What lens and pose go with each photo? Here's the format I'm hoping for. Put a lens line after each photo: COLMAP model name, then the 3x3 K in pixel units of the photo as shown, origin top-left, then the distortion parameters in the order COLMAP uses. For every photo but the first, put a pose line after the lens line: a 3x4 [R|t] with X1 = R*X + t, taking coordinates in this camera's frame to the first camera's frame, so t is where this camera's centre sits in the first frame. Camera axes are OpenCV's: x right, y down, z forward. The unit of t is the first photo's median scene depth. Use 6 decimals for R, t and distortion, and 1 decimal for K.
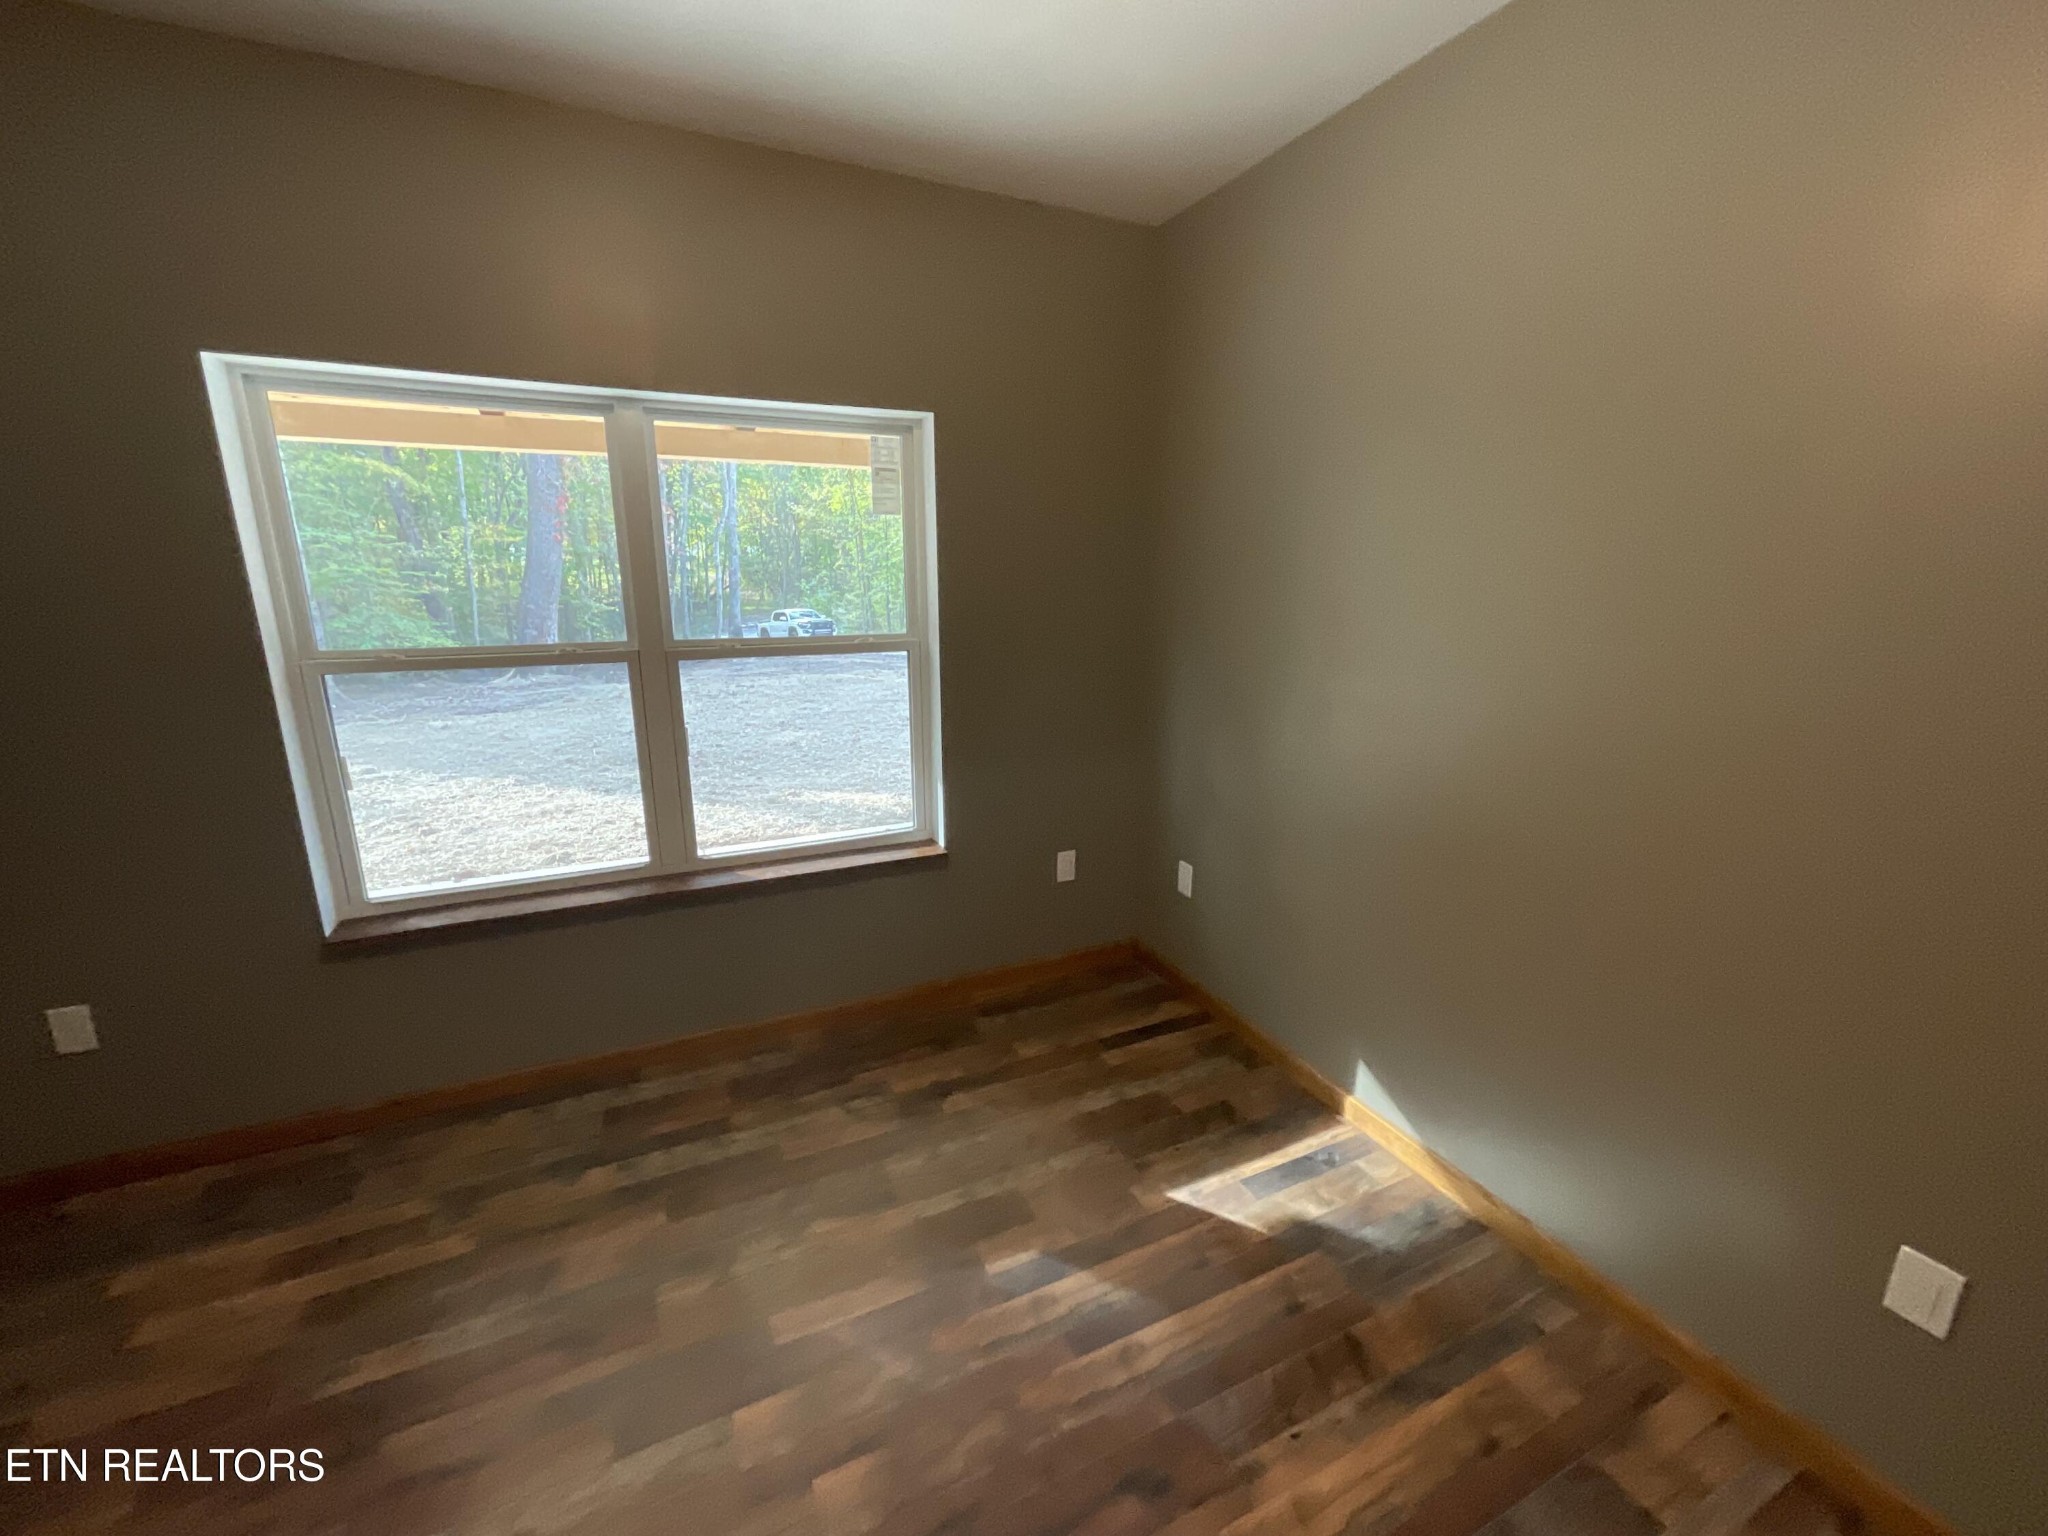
lens RADIAL K [[829.7, 0, 1024.7], [0, 829.7, 775.0], [0, 0, 1]] dist [-0.002325, -0.000822]
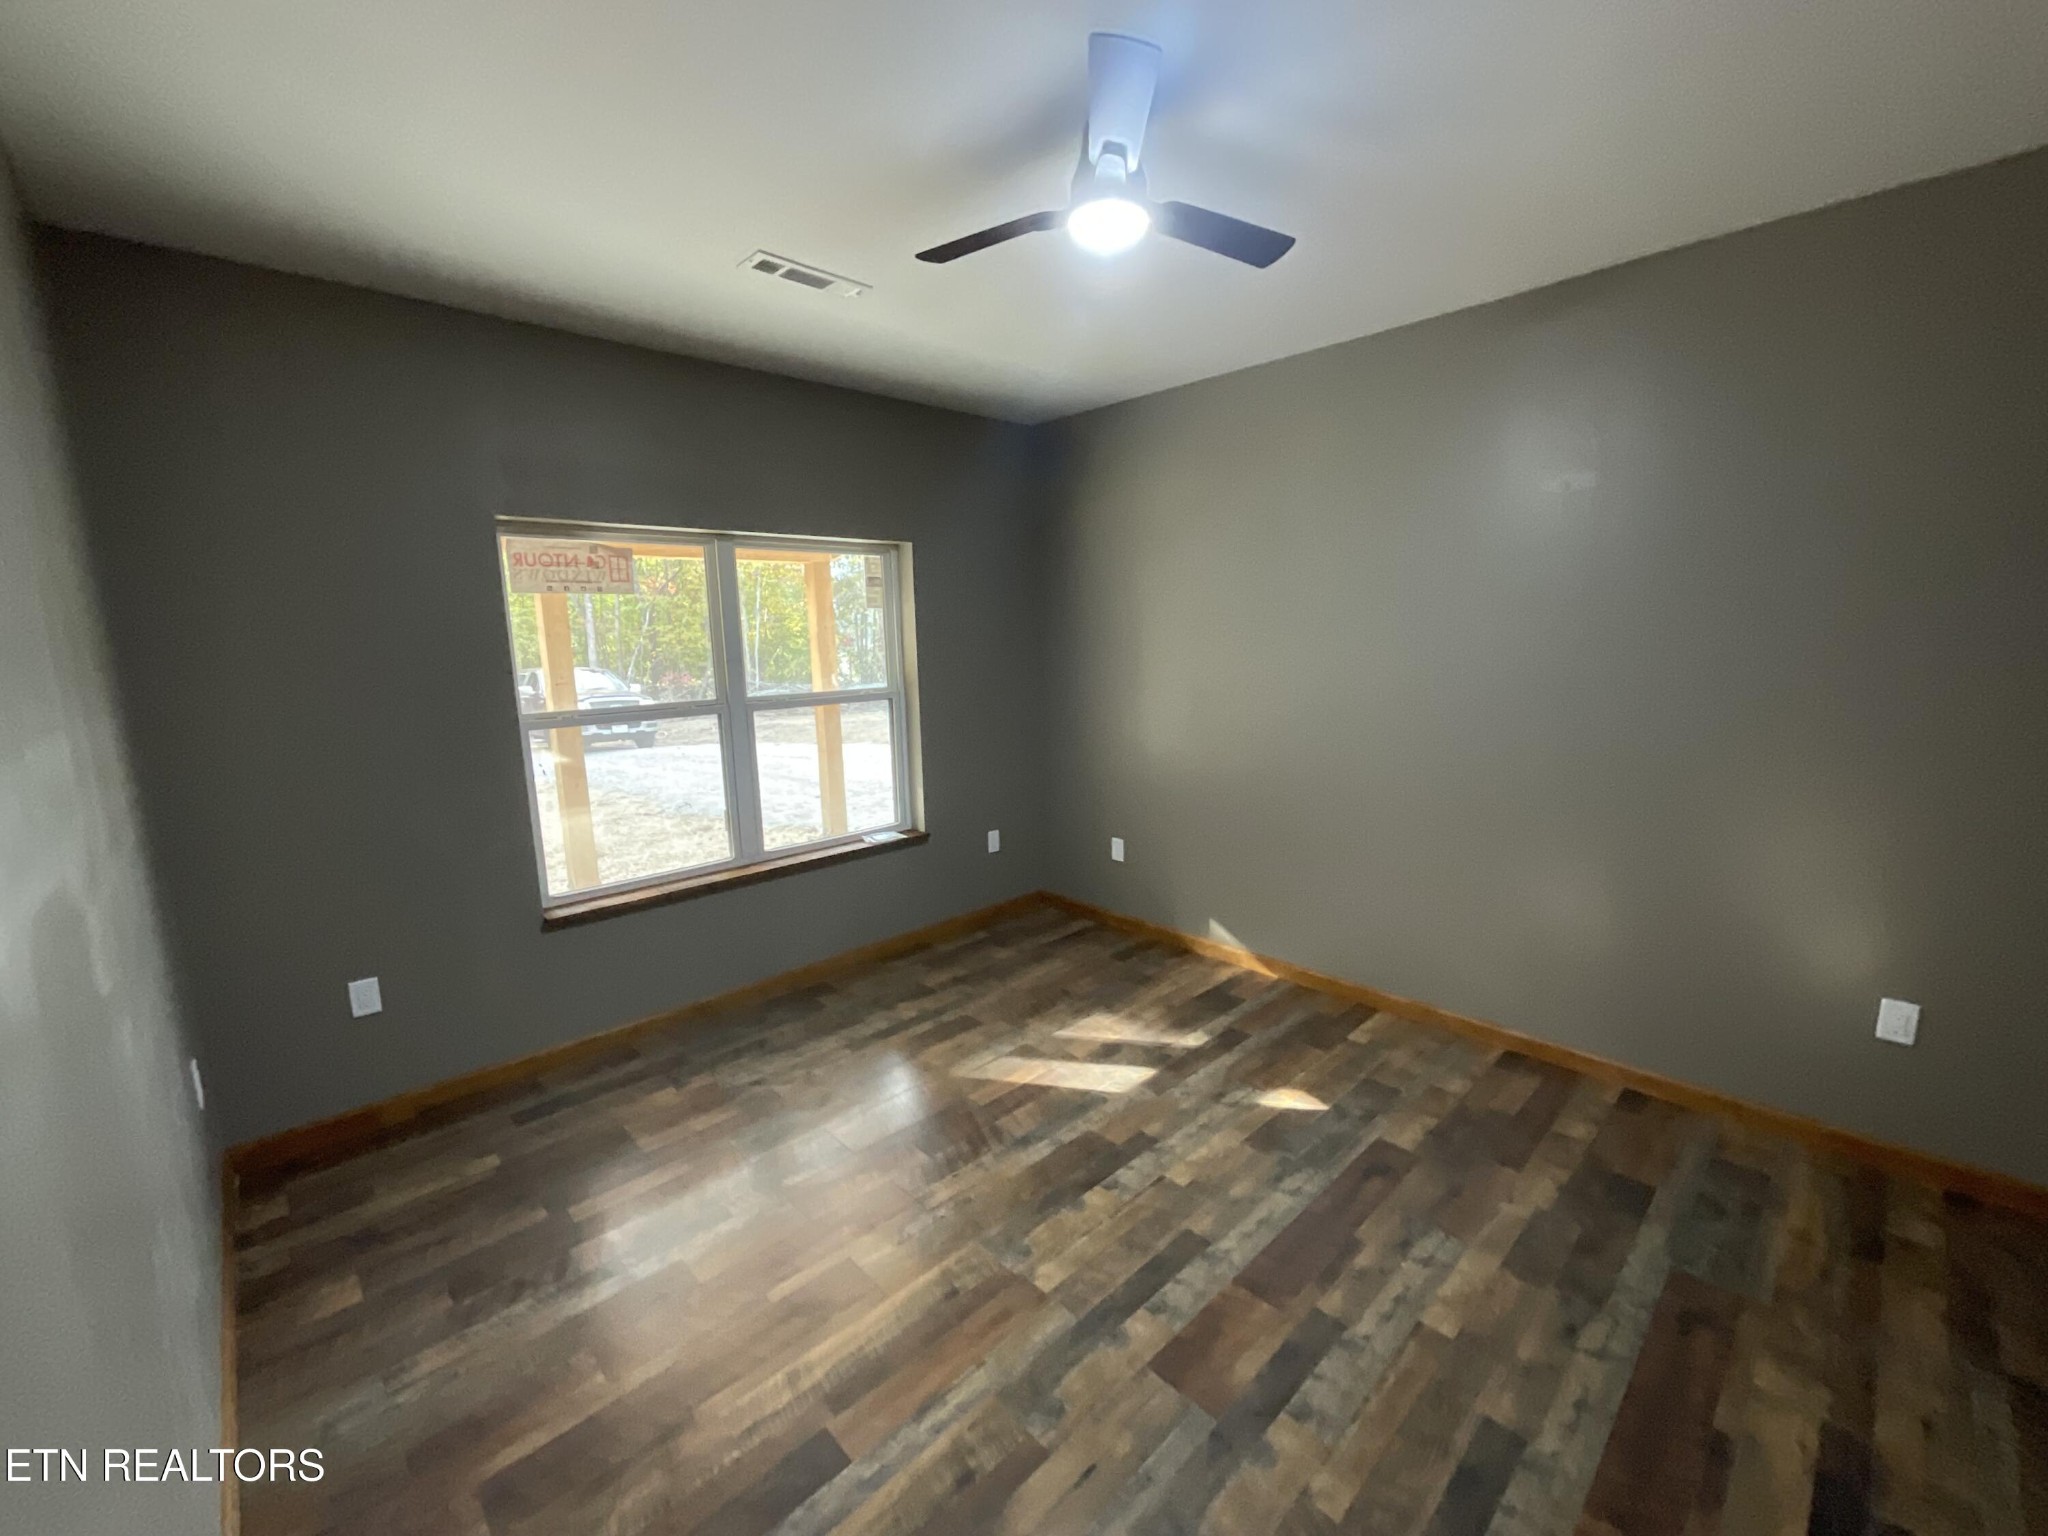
lens RADIAL K [[829.7, 0, 1024.7], [0, 829.7, 775.0], [0, 0, 1]] dist [-0.002325, -0.000822]
pose [[0.946977, -0.052580, 0.316971, -0.421531], [0.062615, 0.997805, -0.021547, 0.032184], [-0.315142, 0.040251, 0.948190, -0.498814]]
